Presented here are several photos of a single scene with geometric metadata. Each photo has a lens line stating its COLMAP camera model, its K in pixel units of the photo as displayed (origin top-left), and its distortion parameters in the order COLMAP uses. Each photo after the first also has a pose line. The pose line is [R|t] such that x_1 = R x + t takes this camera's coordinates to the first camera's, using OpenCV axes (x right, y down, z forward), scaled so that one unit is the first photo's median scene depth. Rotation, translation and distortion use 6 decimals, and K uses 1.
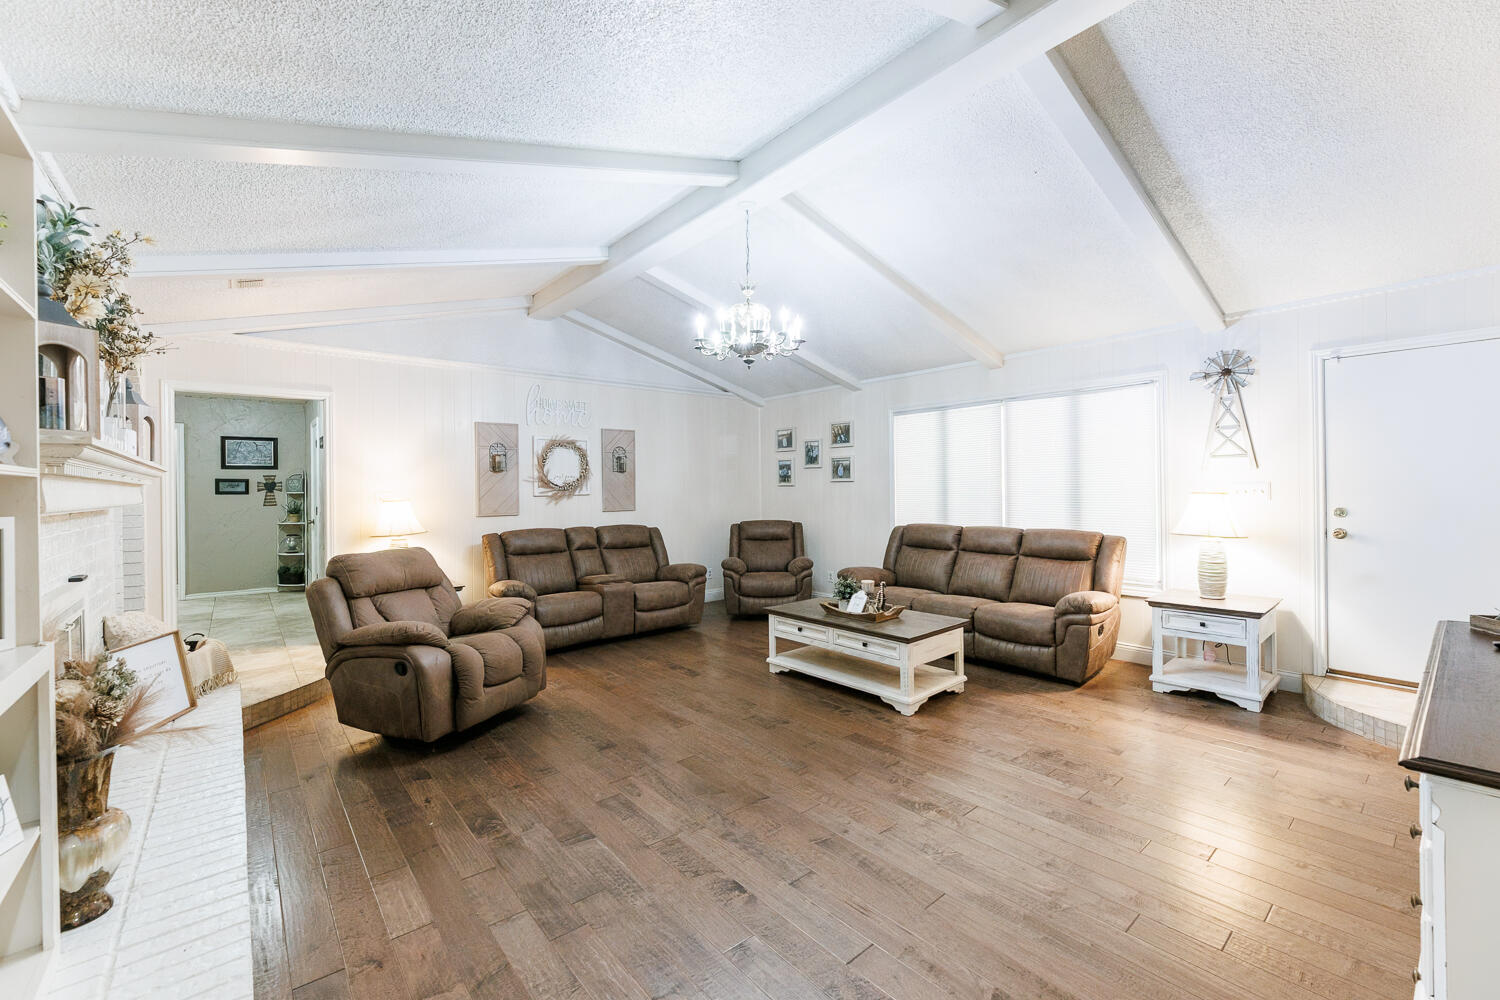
lens RADIAL K [[600.2, 0, 746.8], [0, 600.2, 492.0], [0, 0, 1]] dist [-0.004156, -0.000063]
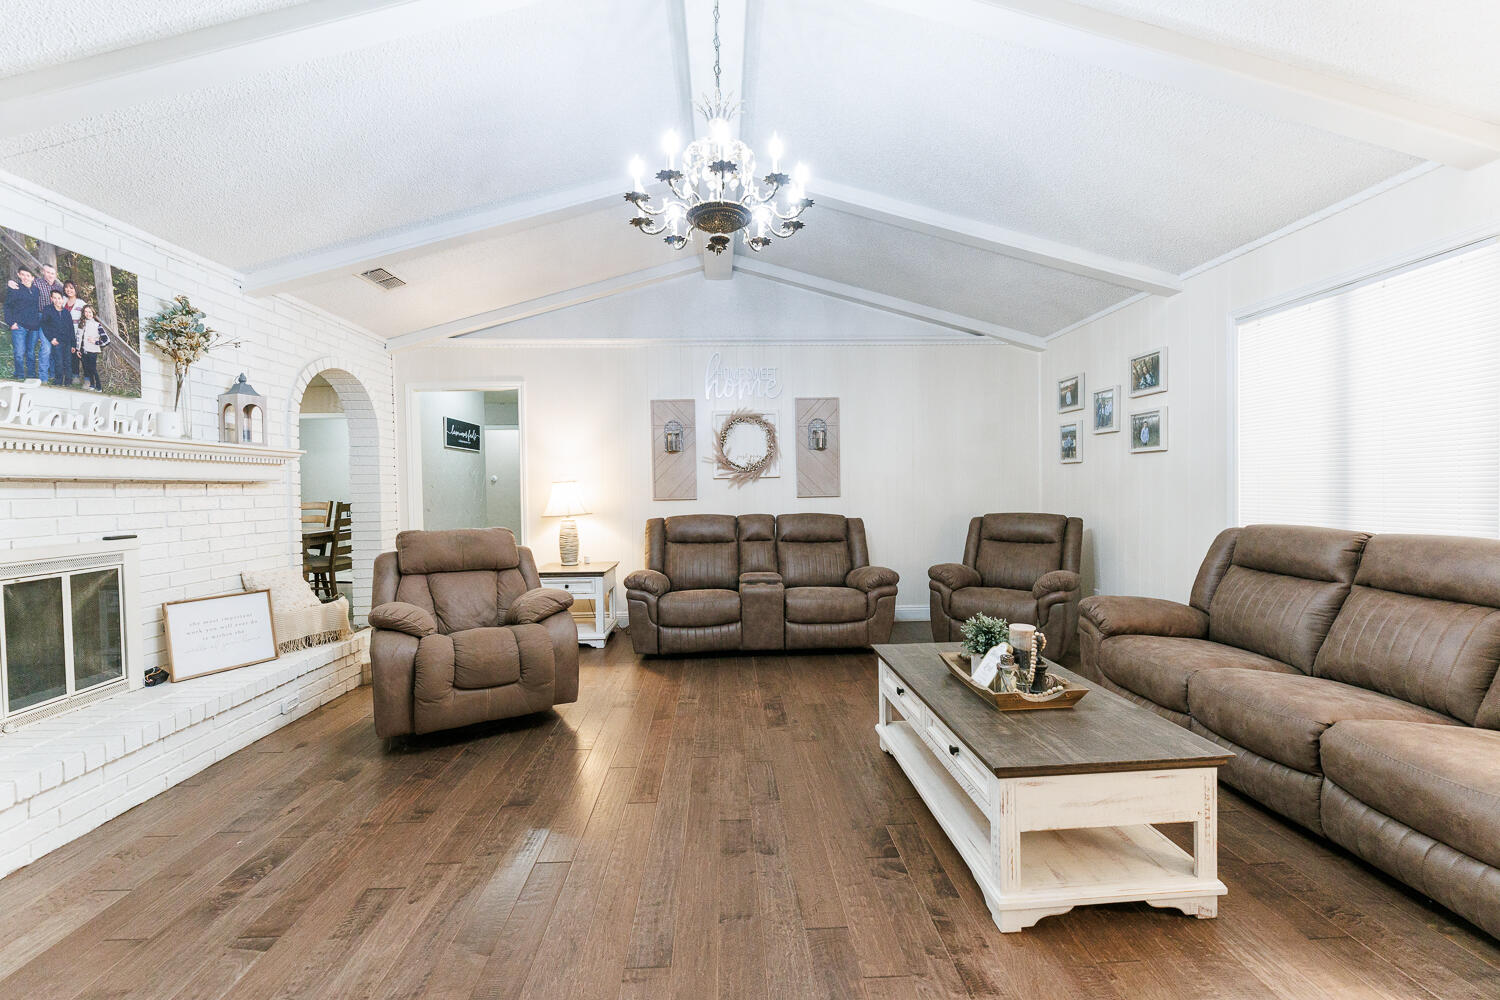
lens RADIAL K [[600.2, 0, 755.4], [0, 600.2, 501.5], [0, 0, 1]] dist [-0.004156, -0.000063]
pose [[0.796990, 0.013670, -0.603837, 0.249917], [0.003157, 0.999636, 0.026797, 0.017741], [0.603984, -0.023264, 0.796657, 0.333934]]
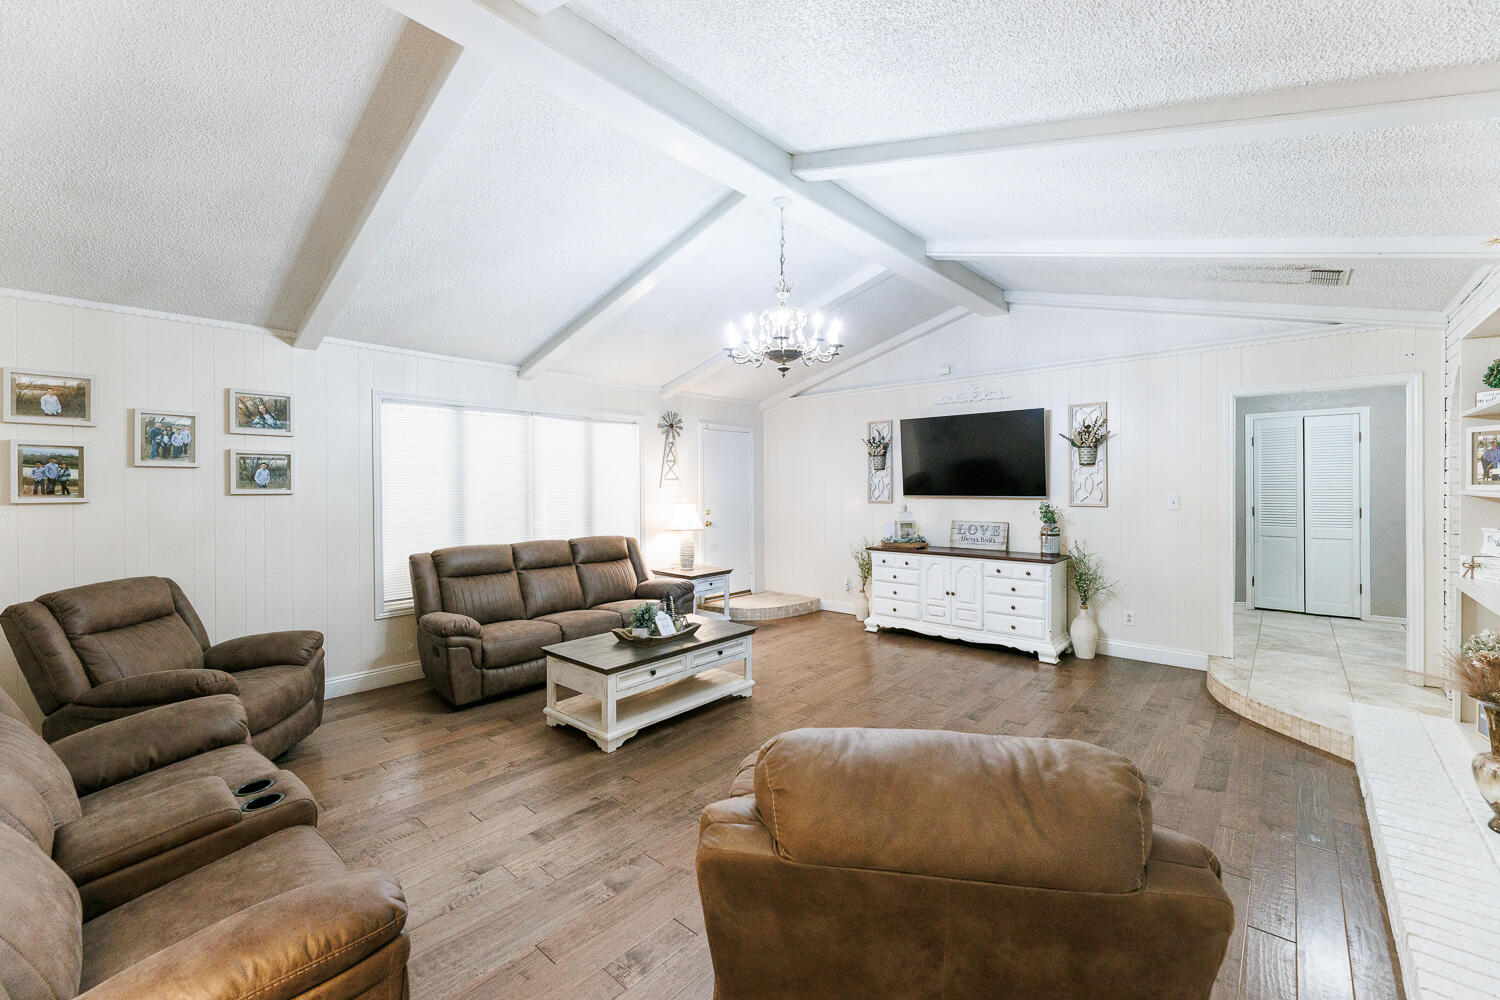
lens RADIAL K [[600.2, 0, 749.2], [0, 600.2, 492.9], [0, 0, 1]] dist [-0.004156, -0.000063]
pose [[-0.128486, 0.002266, 0.991709, -0.569225], [0.011783, 0.999930, -0.000758, -0.015472], [-0.991641, 0.011588, -0.128504, 0.726482]]
